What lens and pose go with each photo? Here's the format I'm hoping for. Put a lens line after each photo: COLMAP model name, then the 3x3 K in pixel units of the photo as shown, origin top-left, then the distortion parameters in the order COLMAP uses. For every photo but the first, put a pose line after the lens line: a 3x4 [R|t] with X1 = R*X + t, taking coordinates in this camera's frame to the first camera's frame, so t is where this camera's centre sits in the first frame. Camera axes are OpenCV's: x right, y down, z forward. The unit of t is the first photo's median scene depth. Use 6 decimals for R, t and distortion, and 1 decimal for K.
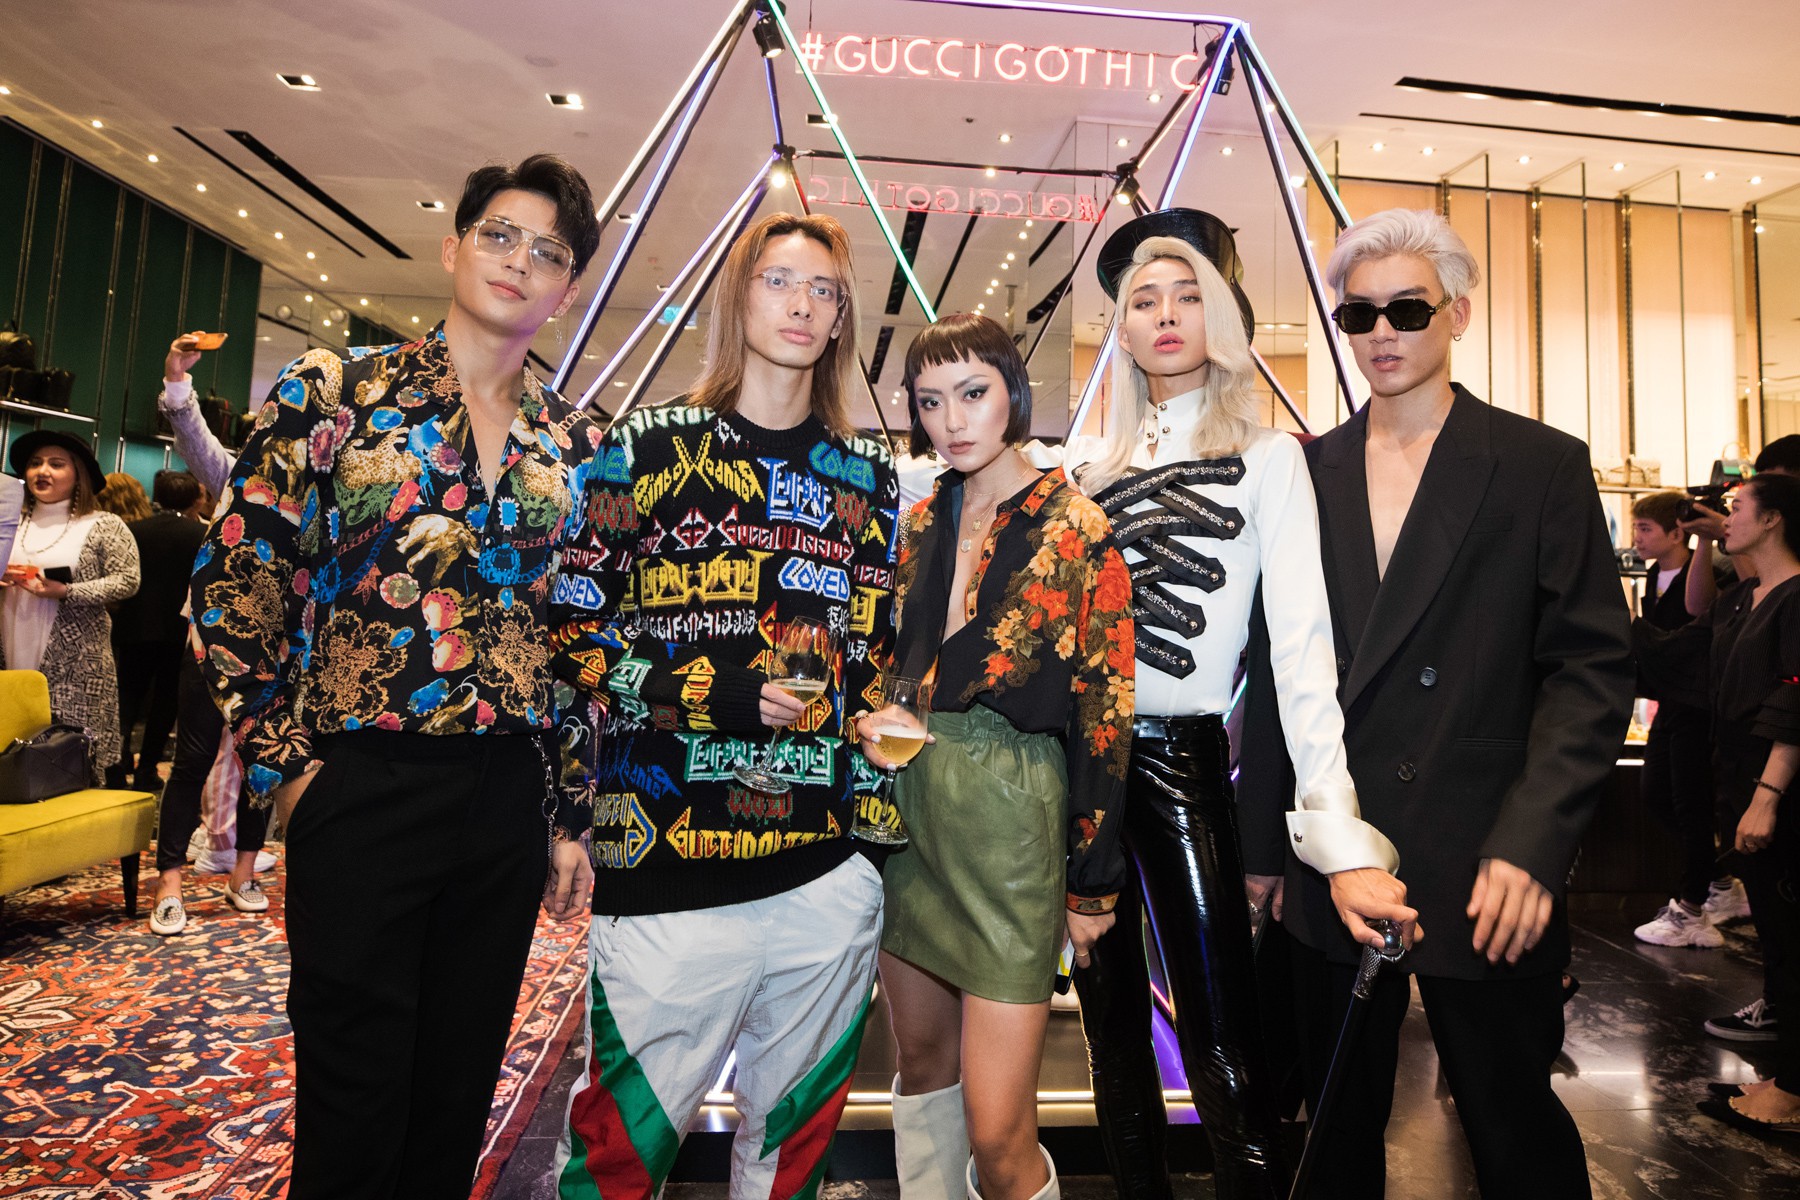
lens RADIAL K [[1109.1, 0, 968.1], [0, 1109.1, 473.4], [0, 0, 1]] dist [-0.032104, 0.011855]
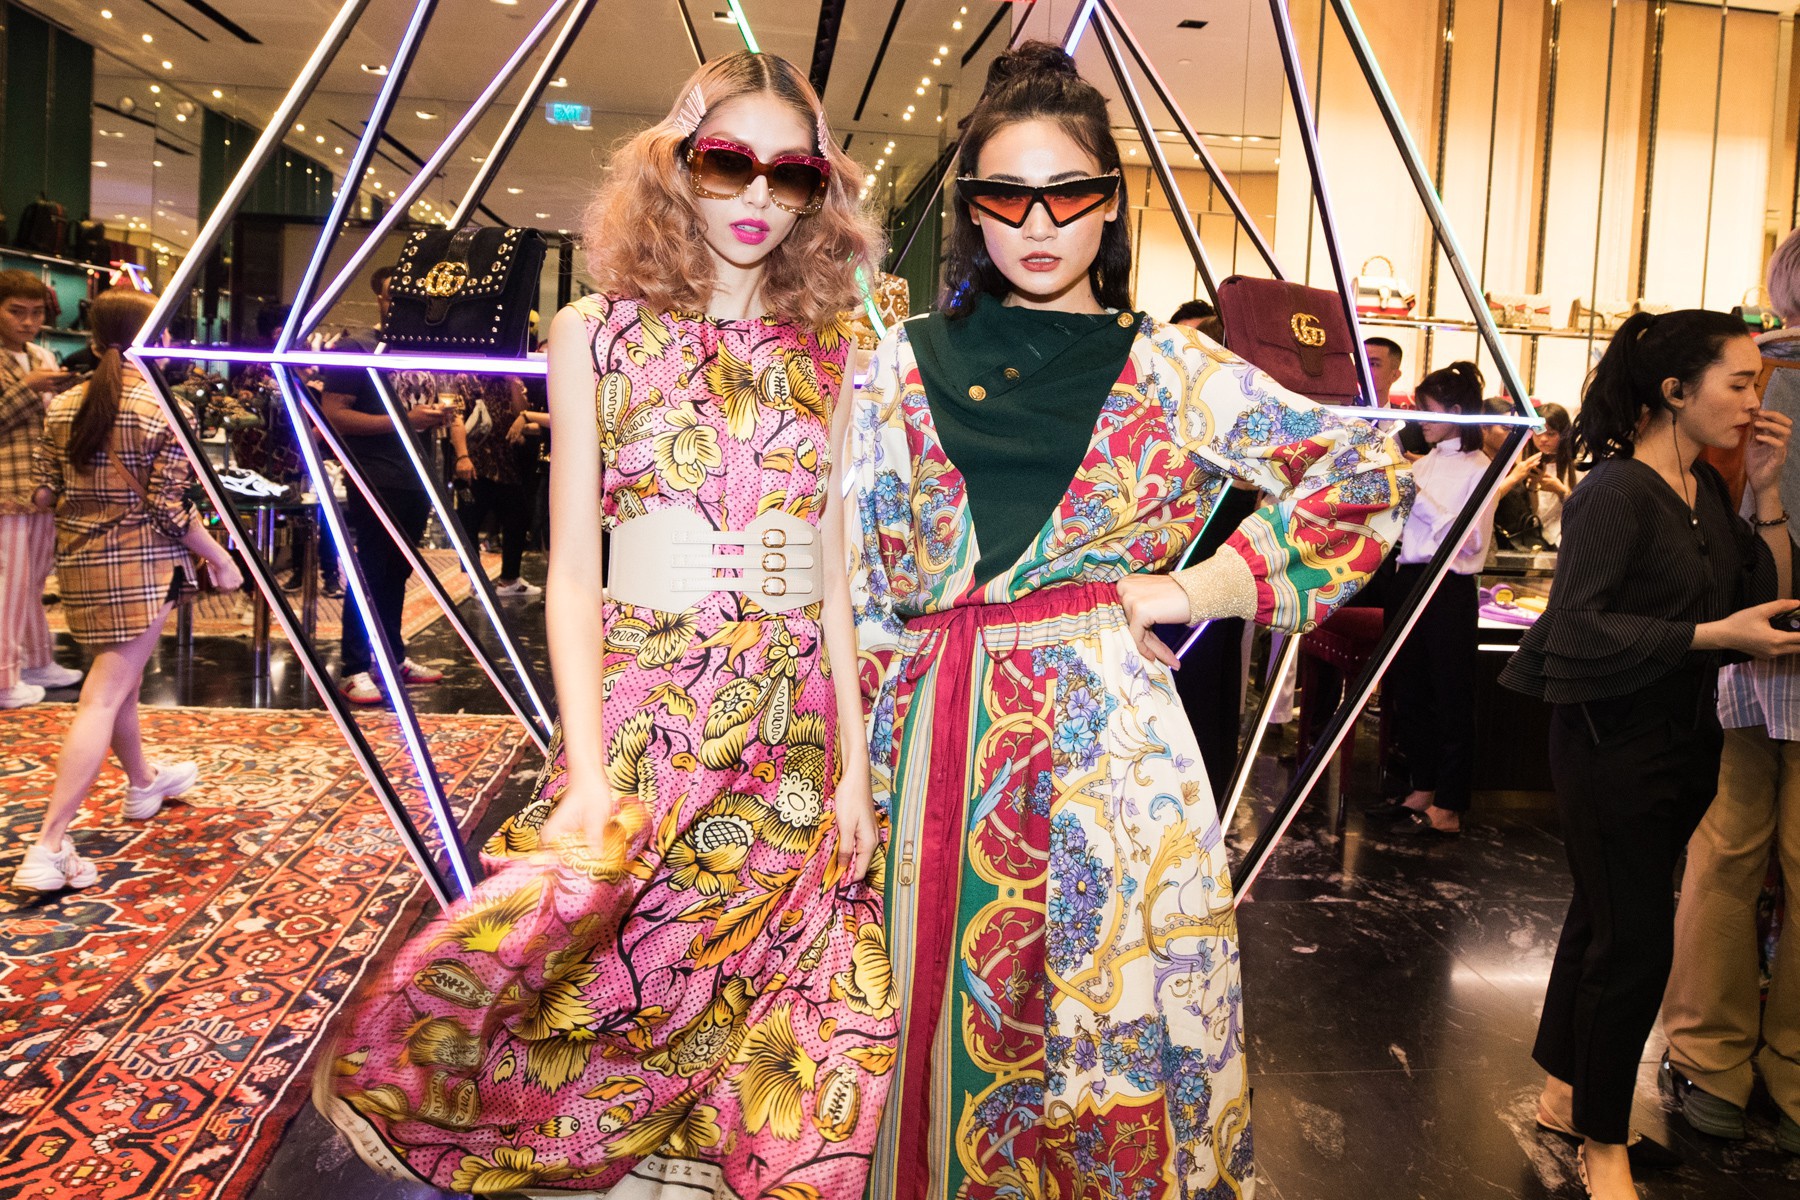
lens RADIAL K [[1185.2, 0, 896.9], [0, 1185.2, 457.0], [0, 0, 1]] dist [-0.037174, 0.009477]
pose [[0.999811, 0.019238, -0.002730, 0.034172], [-0.018691, 0.990601, 0.135503, -0.014842], [0.005311, -0.135427, 0.990773, 0.123310]]
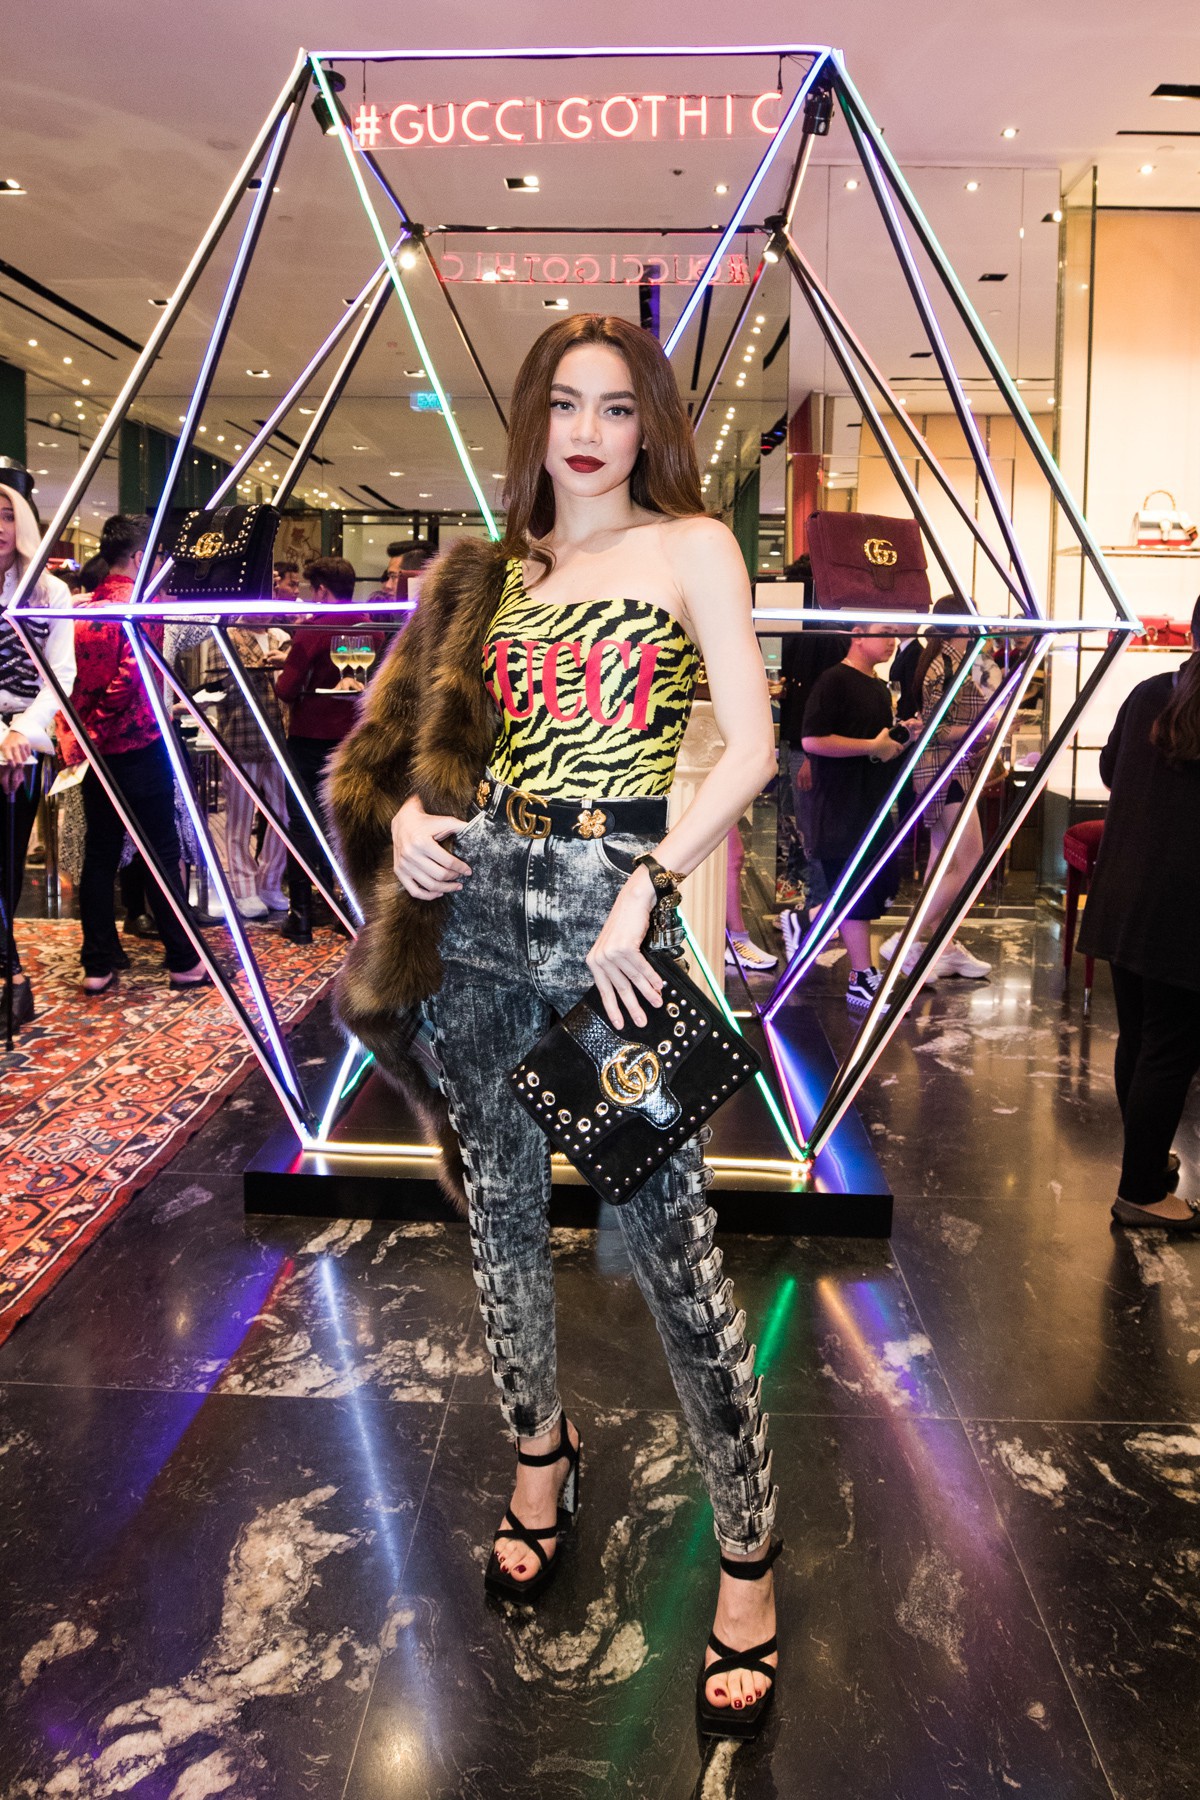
lens RADIAL K [[1150.3, 0, 615.3], [0, 1150.3, 731.4], [0, 0, 1]] dist [-0.040530, 0.011567]
pose [[0.989338, -0.007708, -0.145434, 0.181187], [0.029380, 0.988631, 0.147464, -0.001395], [0.142644, -0.150165, 0.978317, -0.011049]]
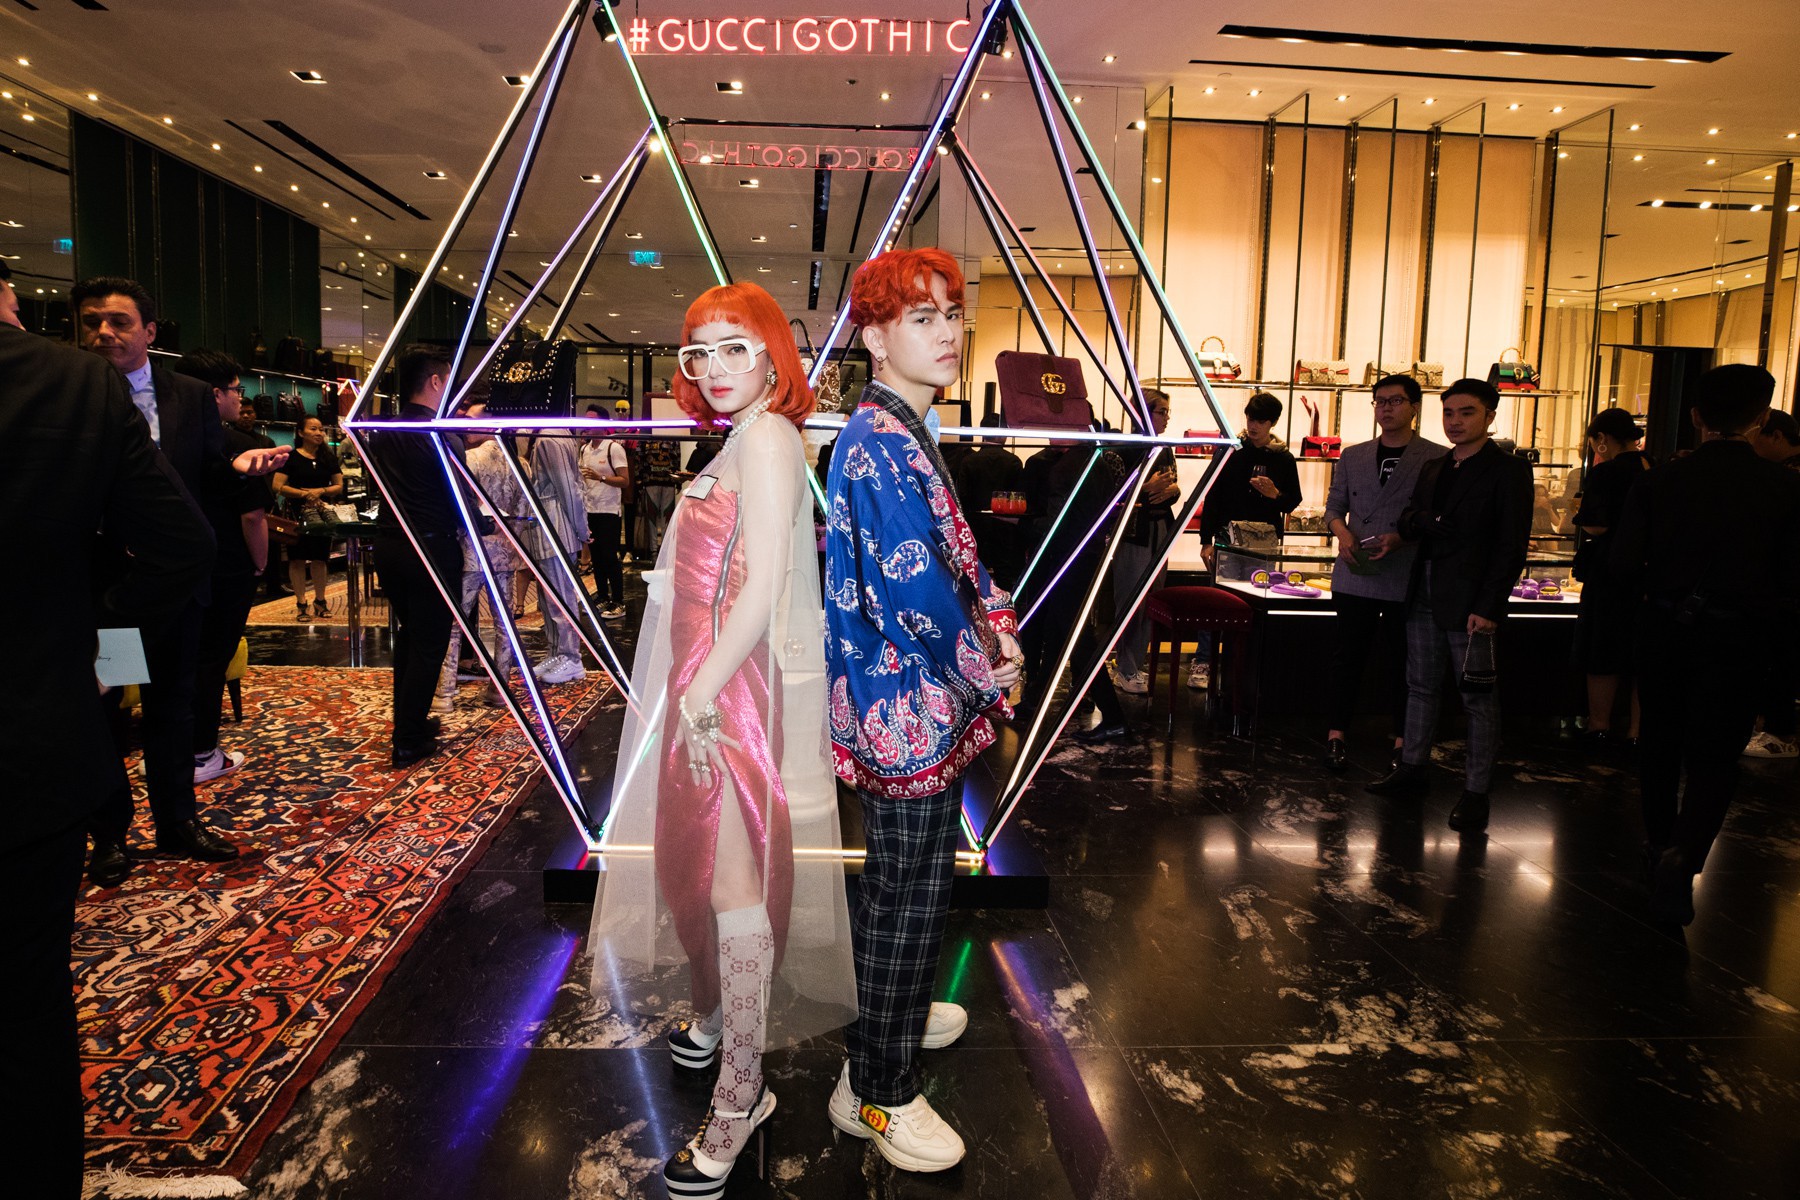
lens RADIAL K [[882.6, 0, 833.5], [0, 882.6, 537.5], [0, 0, 1]] dist [-0.040997, 0.012101]
pose [[0.996424, -0.004142, -0.084387, 0.124509], [0.018772, 0.984687, 0.173317, -0.005576], [0.082377, -0.174281, 0.981244, -0.000451]]
